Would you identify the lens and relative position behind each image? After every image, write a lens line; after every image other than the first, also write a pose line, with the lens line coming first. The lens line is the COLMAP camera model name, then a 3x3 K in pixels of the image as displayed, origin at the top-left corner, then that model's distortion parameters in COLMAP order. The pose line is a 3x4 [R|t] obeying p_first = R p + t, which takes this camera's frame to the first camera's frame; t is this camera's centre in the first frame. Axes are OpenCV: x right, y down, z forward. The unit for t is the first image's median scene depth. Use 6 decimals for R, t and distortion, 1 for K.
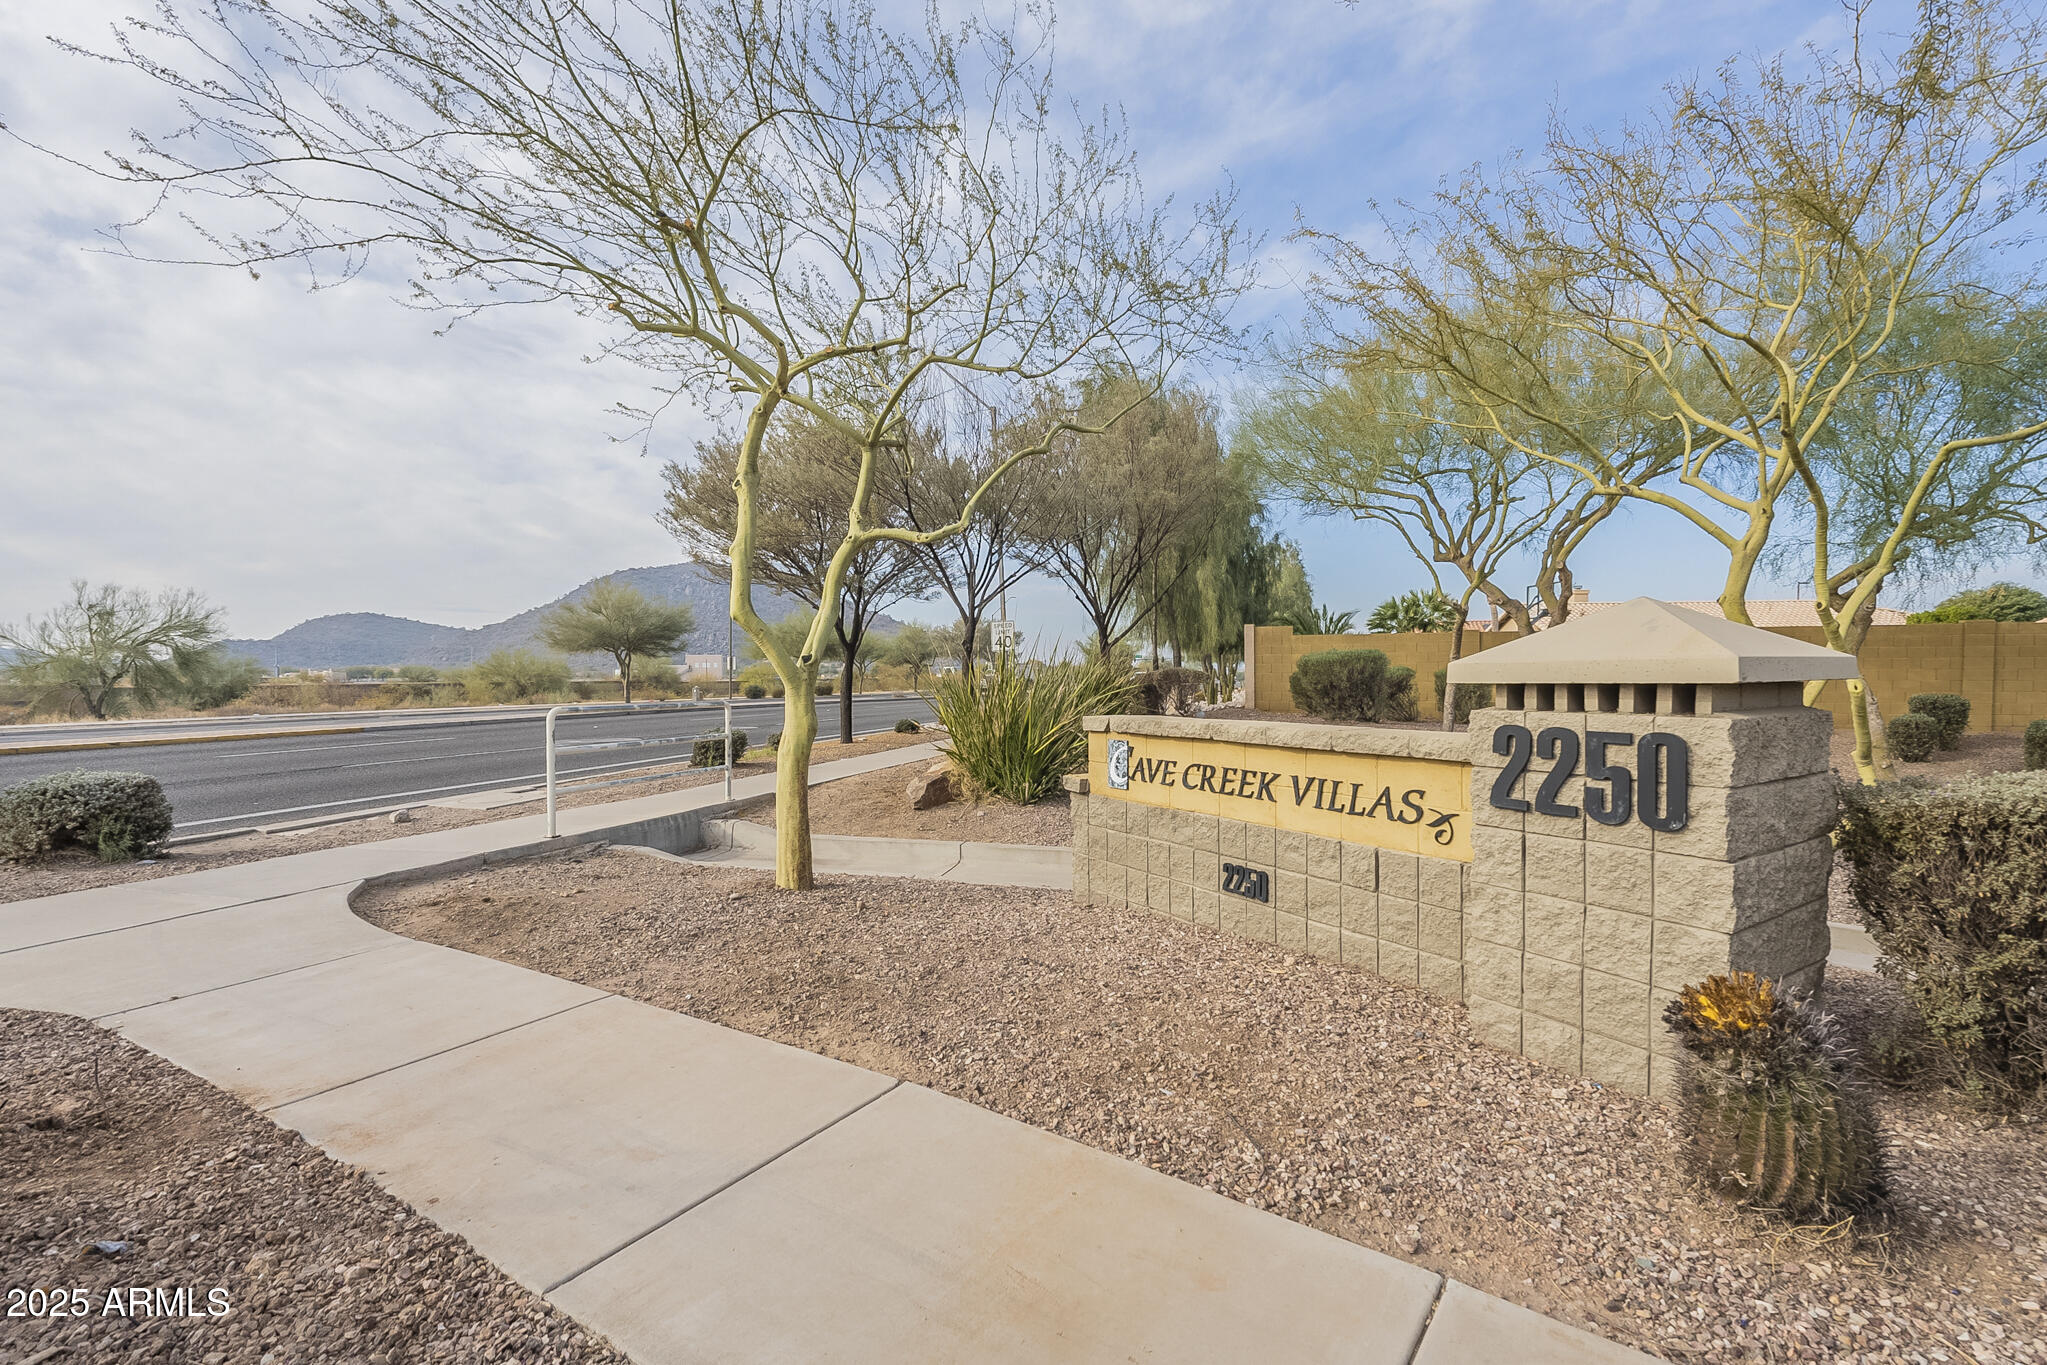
lens RADIAL K [[902.6, 0, 1033.9], [0, 902.6, 684.0], [0, 0, 1]] dist [-0.004299, 0.000300]
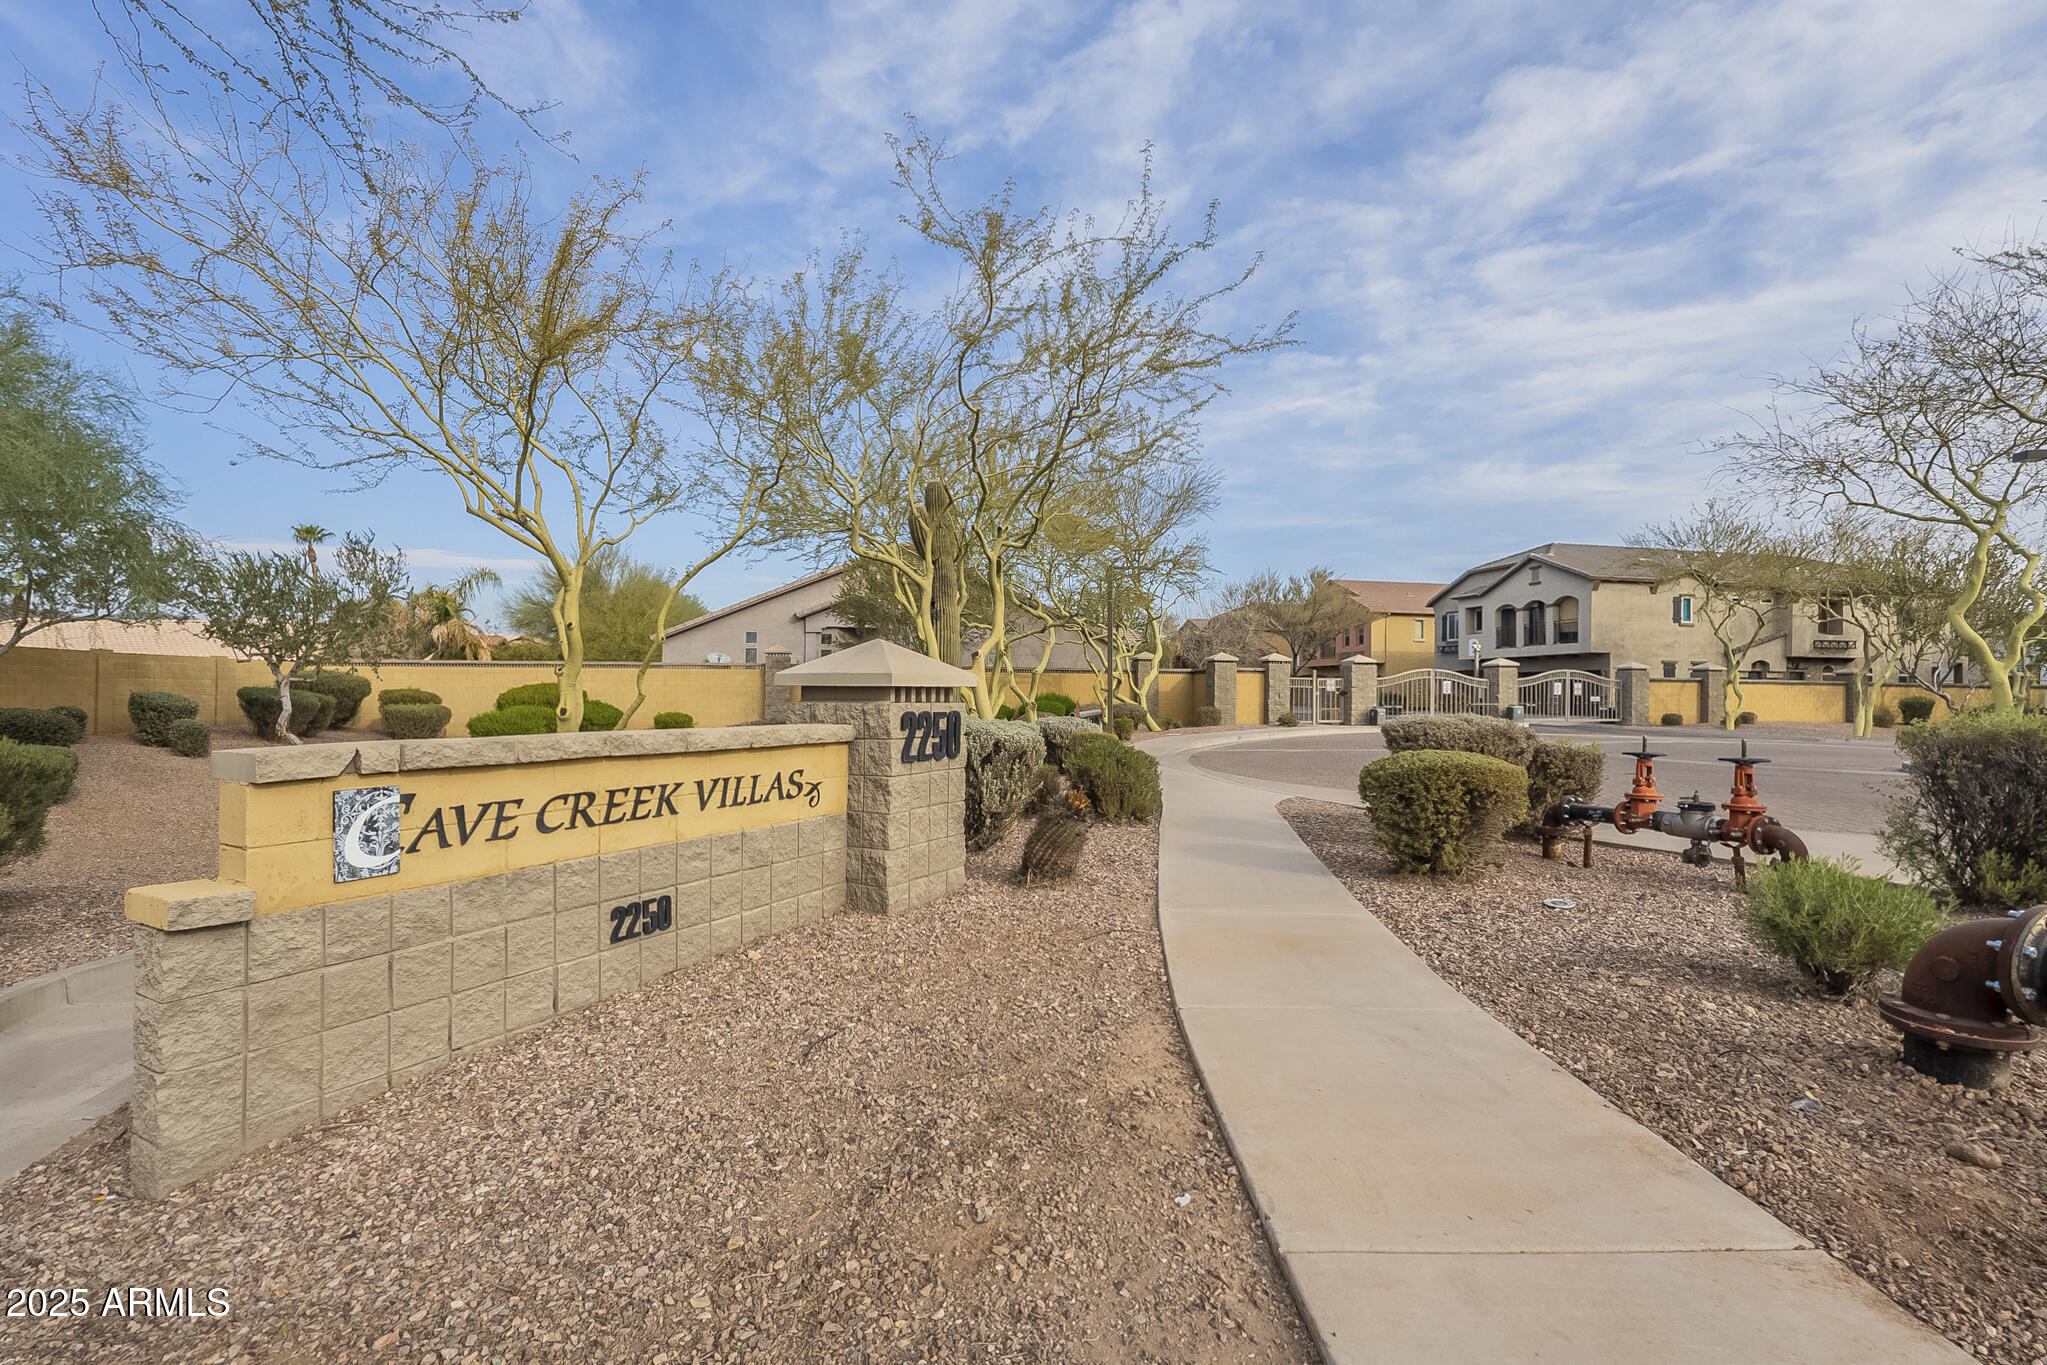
lens RADIAL K [[902.6, 0, 1033.1], [0, 902.6, 683.1], [0, 0, 1]] dist [-0.004299, 0.000300]
pose [[-0.502446, -0.004229, 0.864598, -0.693148], [-0.009469, 0.999955, -0.000612, -0.004945], [-0.864557, -0.008494, -0.502463, 1.127189]]
